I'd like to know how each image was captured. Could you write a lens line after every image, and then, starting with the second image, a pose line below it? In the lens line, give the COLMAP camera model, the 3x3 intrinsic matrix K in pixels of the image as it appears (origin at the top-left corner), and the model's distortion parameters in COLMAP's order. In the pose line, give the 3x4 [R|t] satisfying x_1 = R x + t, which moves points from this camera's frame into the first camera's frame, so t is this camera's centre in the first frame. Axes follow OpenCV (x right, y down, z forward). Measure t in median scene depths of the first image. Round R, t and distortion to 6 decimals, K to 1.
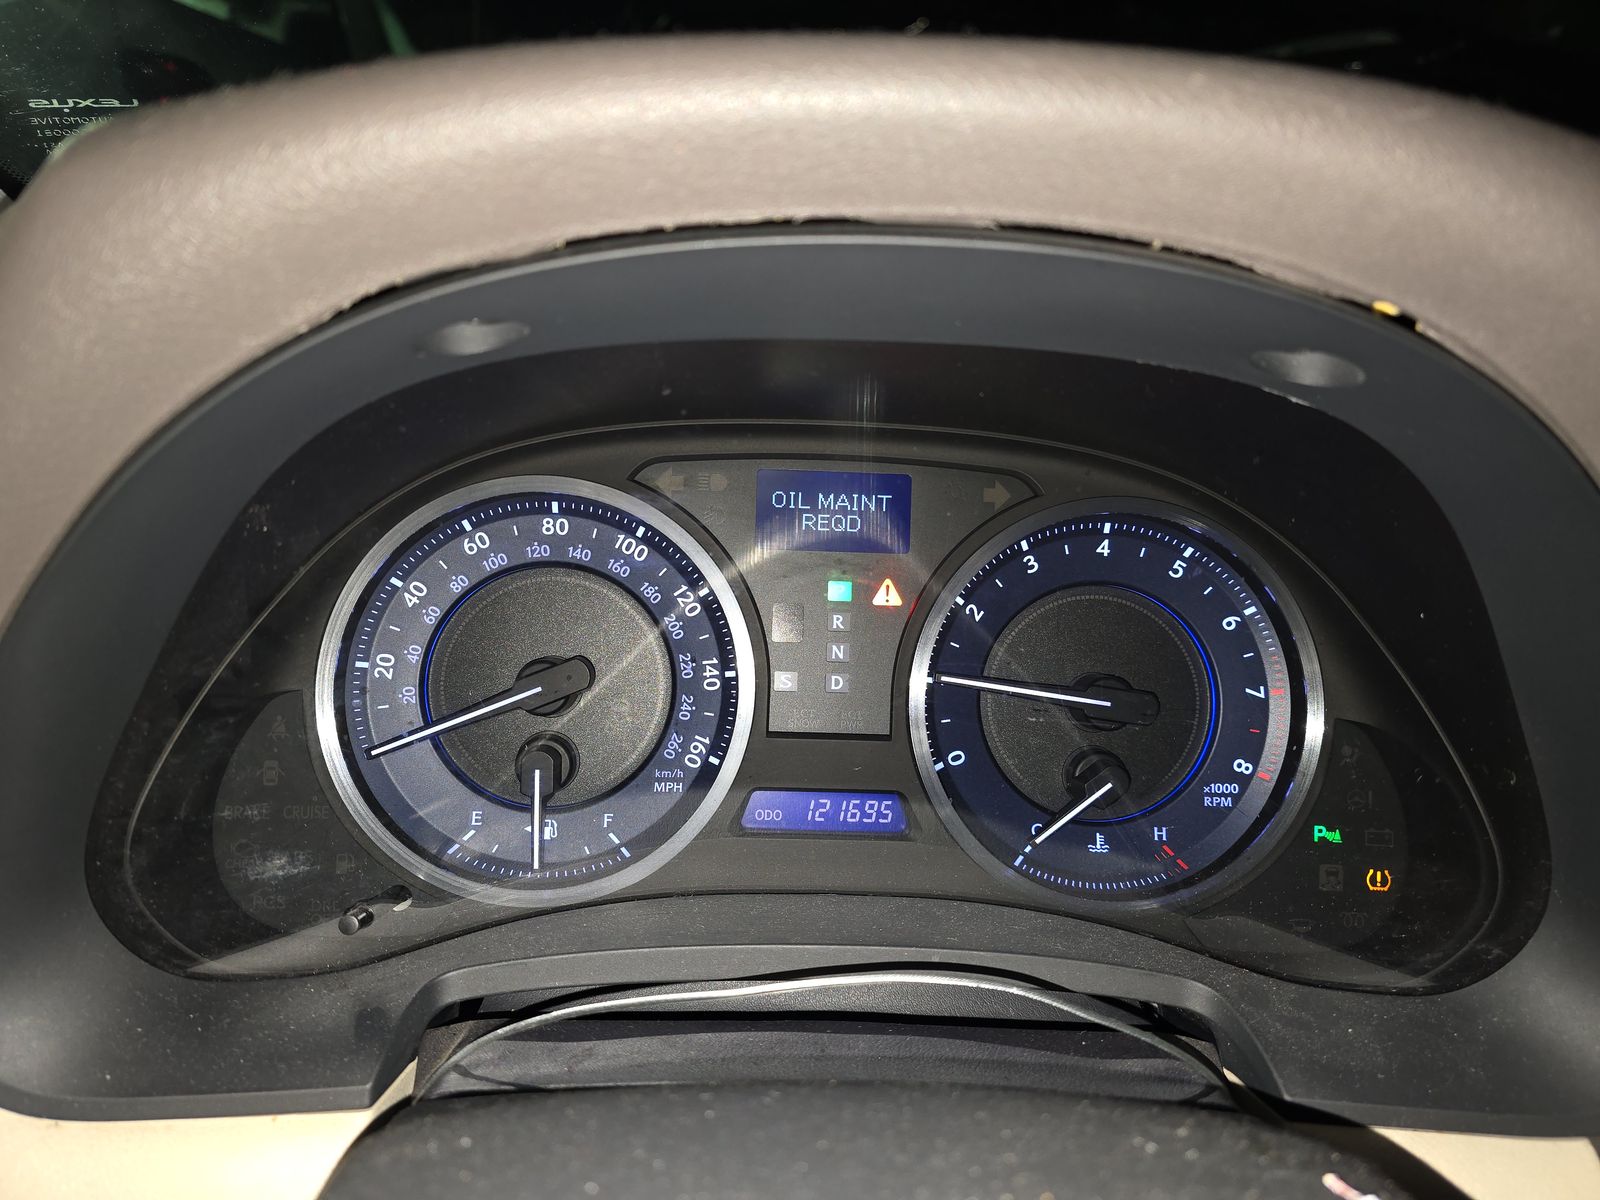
lens RADIAL K [[1065.4, 0, 804.3], [0, 1065.4, 599.5], [0, 0, 1]] dist [0.029036, -0.007721]
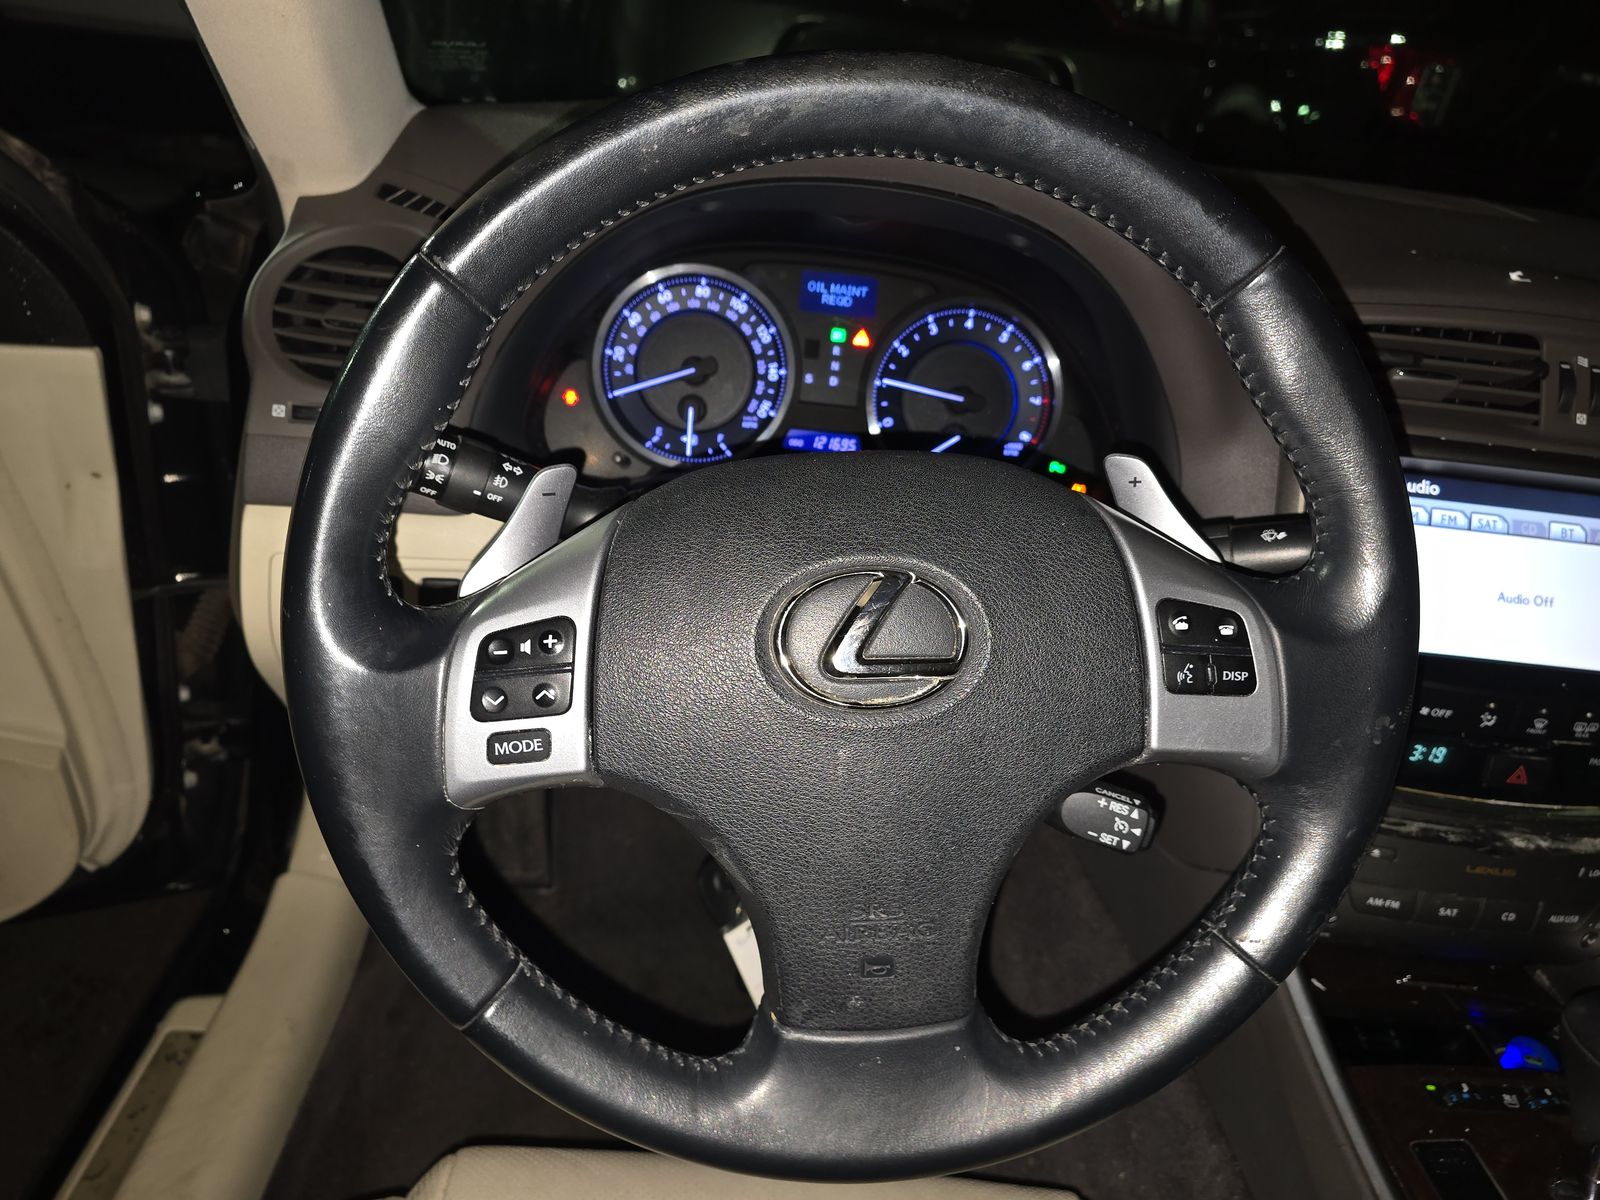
lens RADIAL K [[1065.4, 0, 804.7], [0, 1065.4, 603.1], [0, 0, 1]] dist [0.029036, -0.007721]
pose [[0.997428, 0.069187, 0.018727, -0.034572], [-0.071261, 0.985297, 0.155279, 0.187182], [-0.007708, -0.156214, 0.987693, -1.116387]]
